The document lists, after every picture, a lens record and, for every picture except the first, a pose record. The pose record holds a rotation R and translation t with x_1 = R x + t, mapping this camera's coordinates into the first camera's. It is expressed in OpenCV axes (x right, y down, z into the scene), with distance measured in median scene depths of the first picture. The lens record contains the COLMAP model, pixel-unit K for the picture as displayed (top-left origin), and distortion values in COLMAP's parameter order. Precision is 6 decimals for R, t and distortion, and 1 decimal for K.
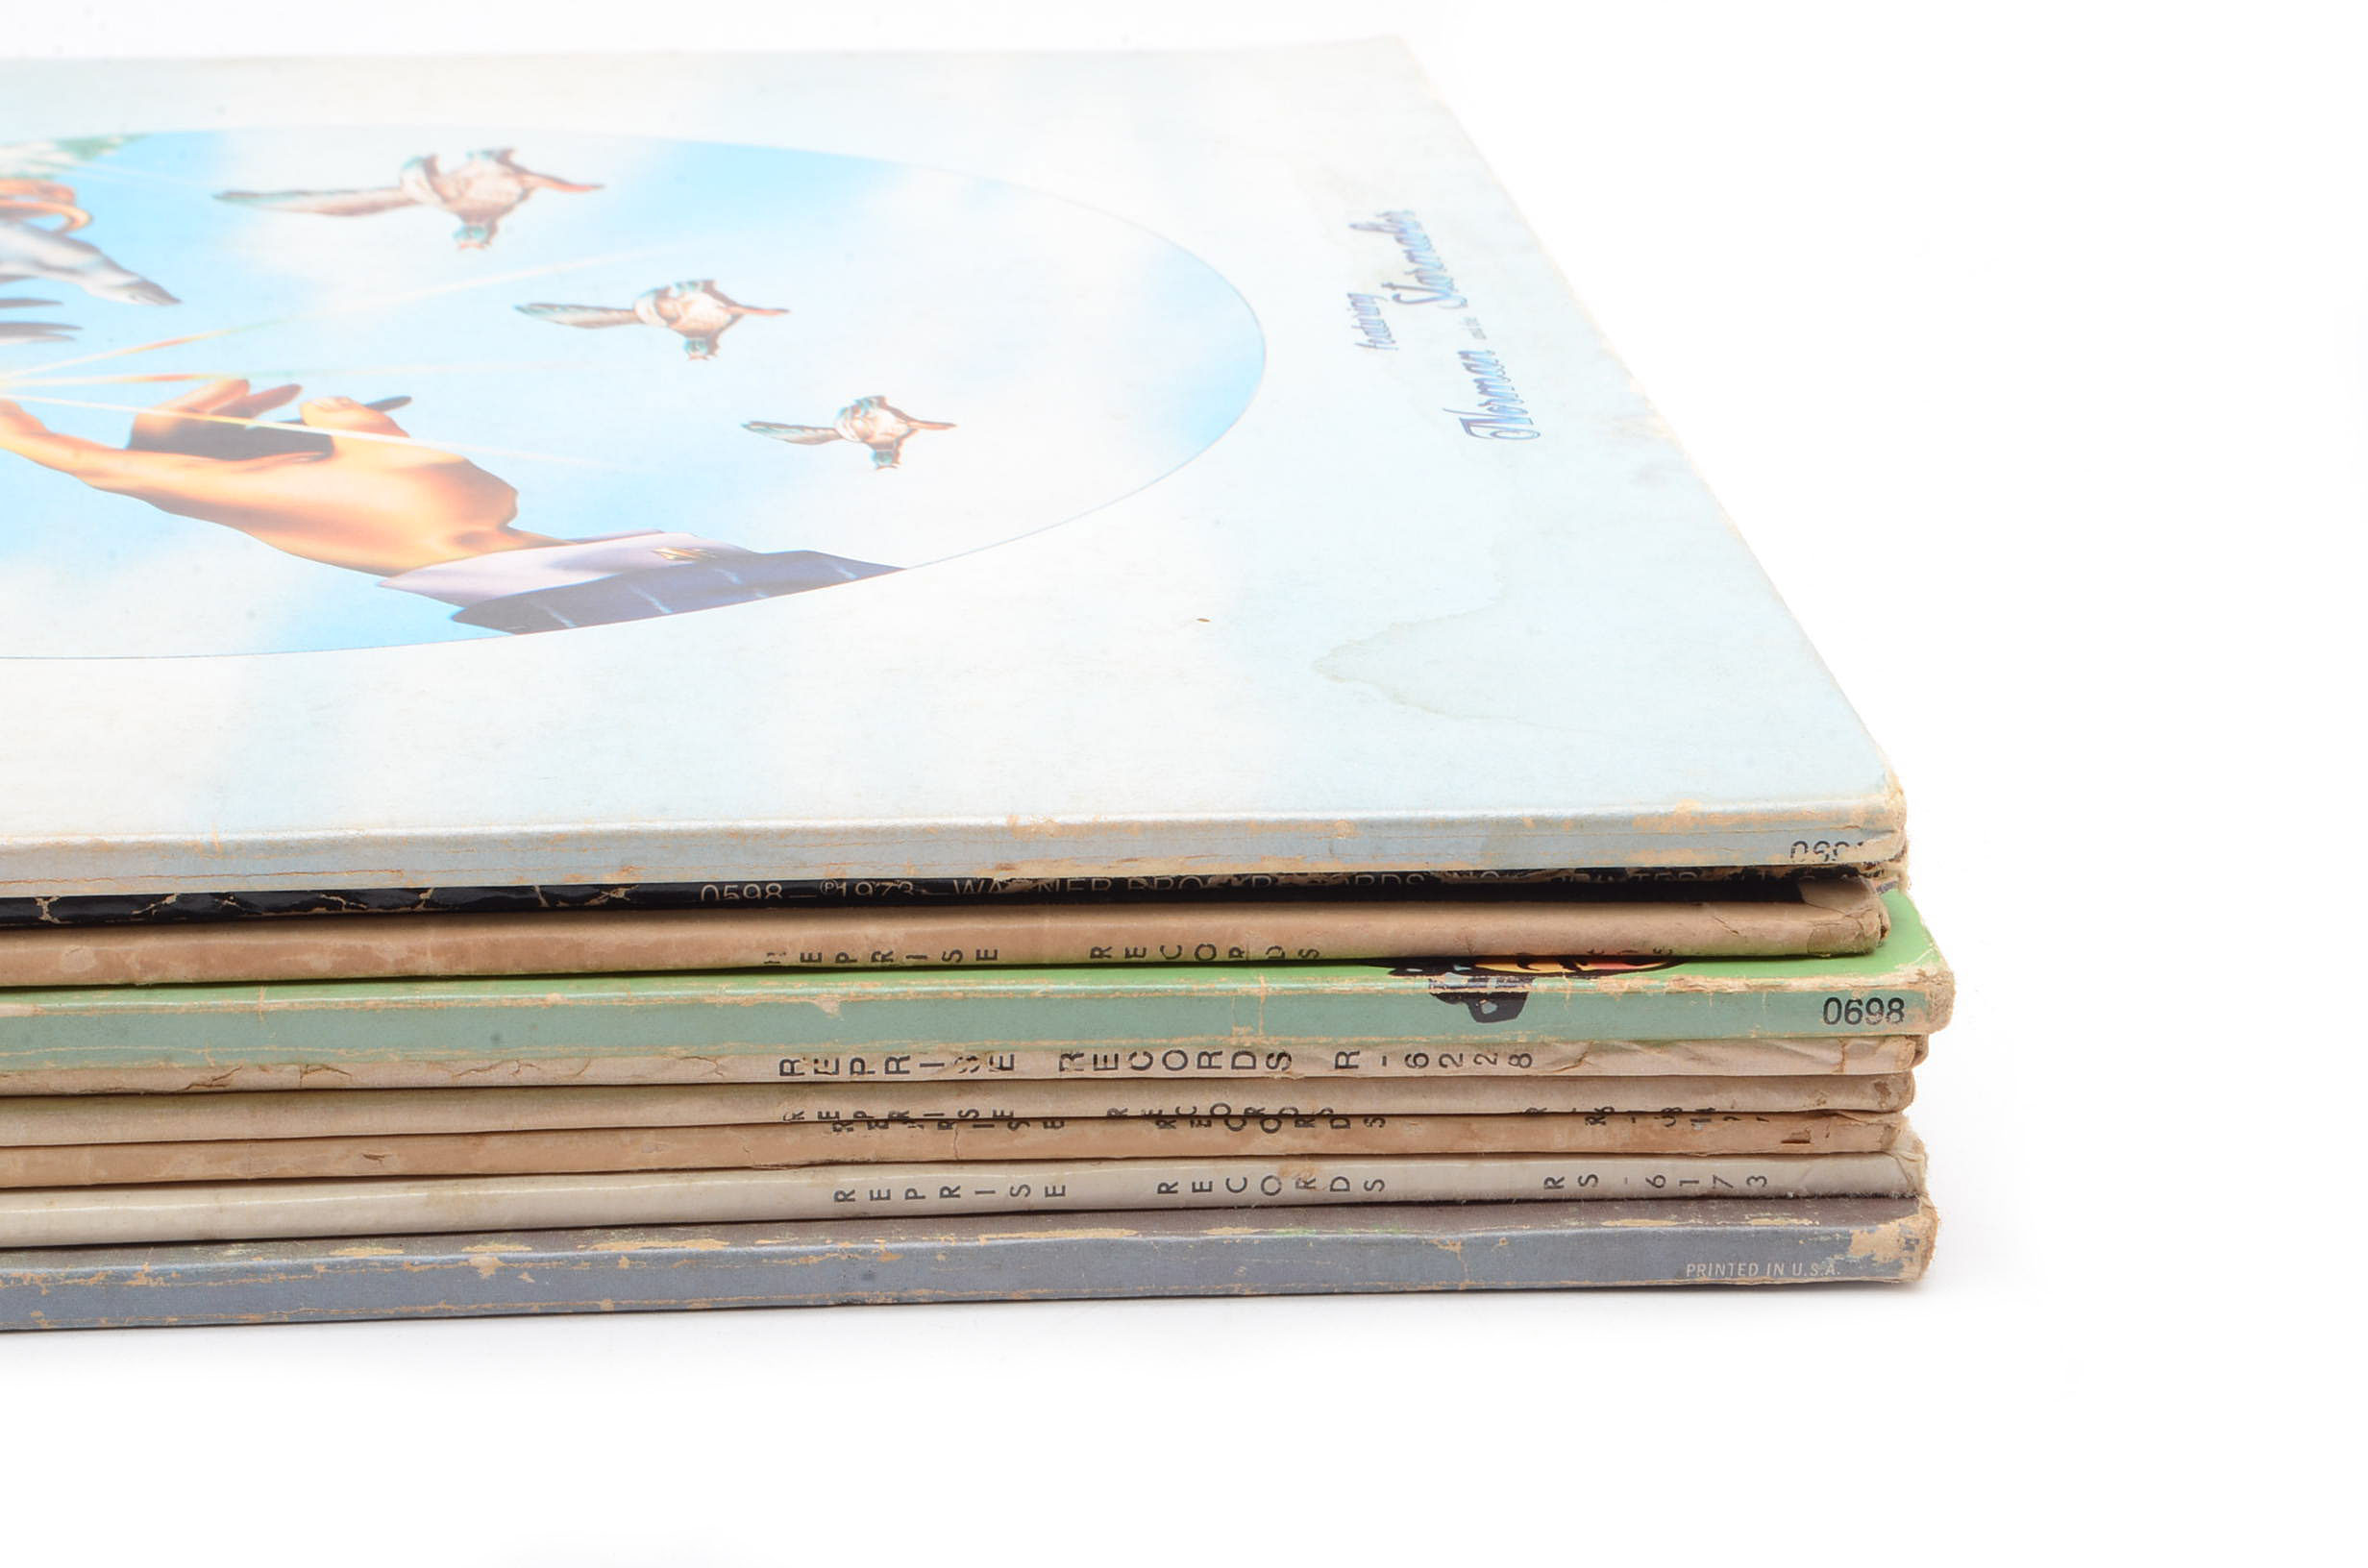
lens RADIAL K [[4673.2, 0, 1184.0], [0, 4673.2, 784.0], [0, 0, 1]] dist [-0.021890, 0.057778]
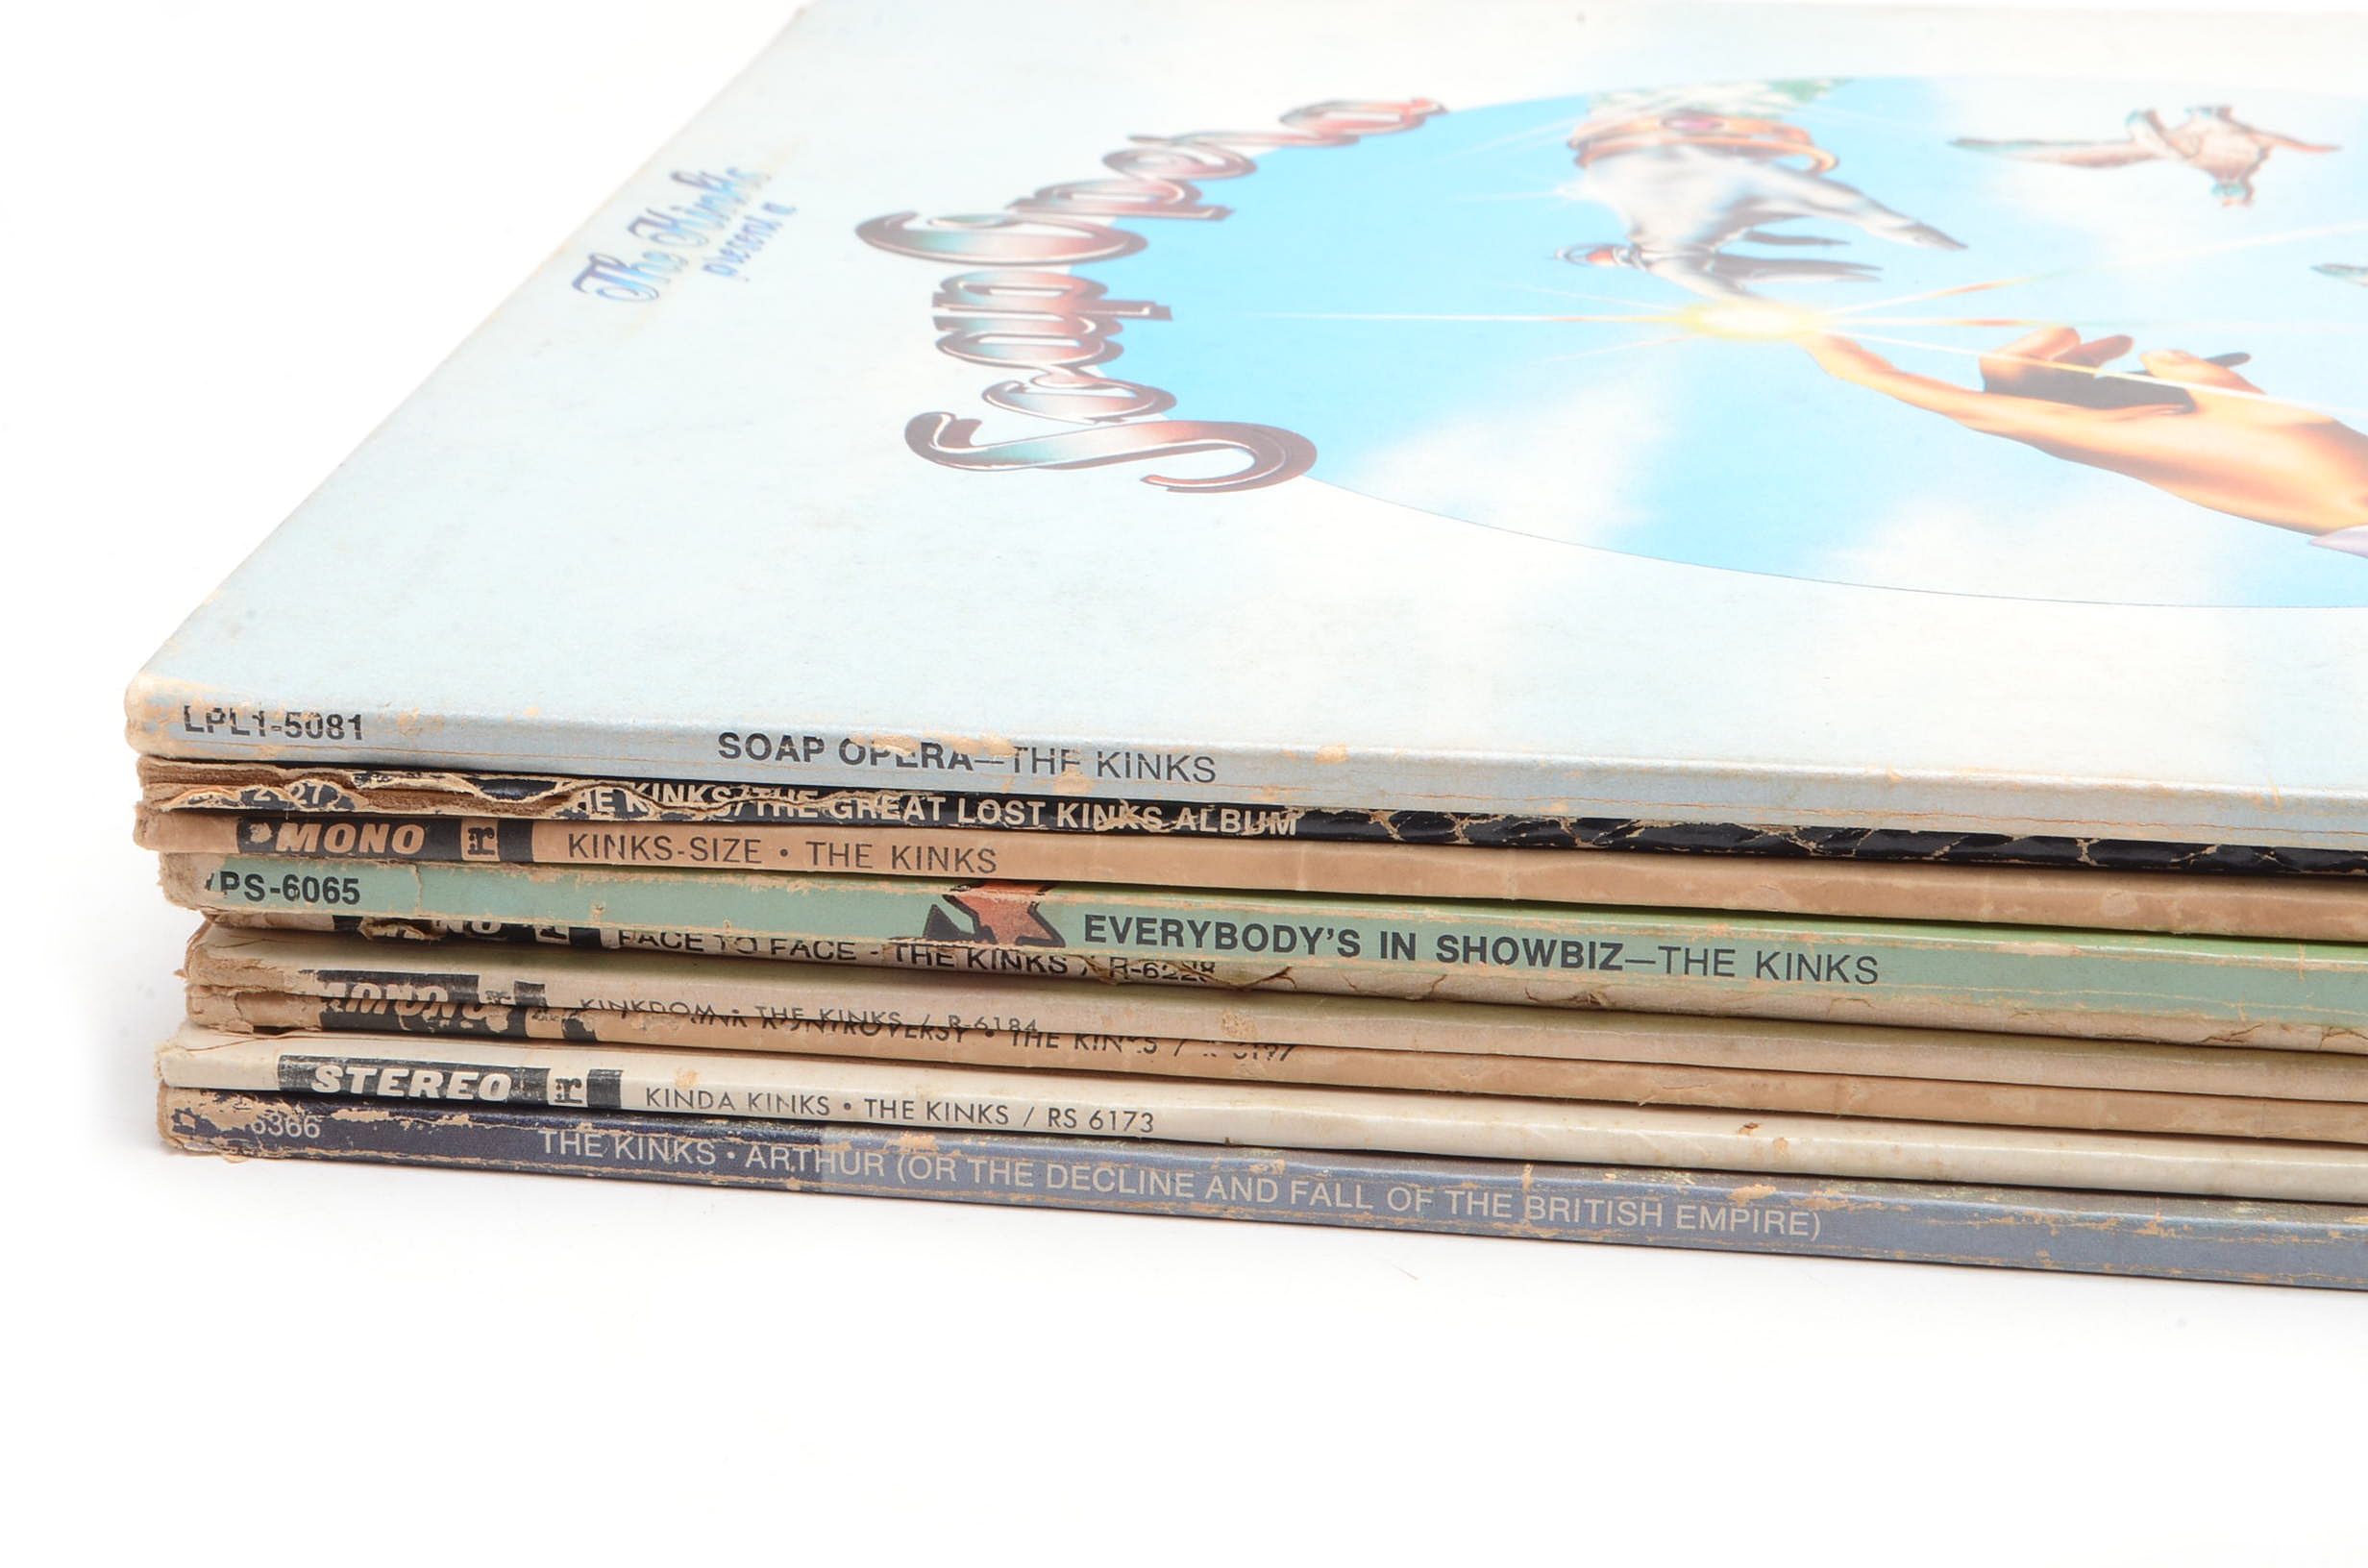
lens RADIAL K [[4673.2, 0, 1184.0], [0, 4673.2, 784.0], [0, 0, 1]] dist [-0.021890, 0.057778]
pose [[0.967762, 0.070132, -0.241905, -0.146812], [-0.068145, 0.997538, 0.016580, 0.007130], [0.242472, 0.000439, 0.970158, -0.011280]]
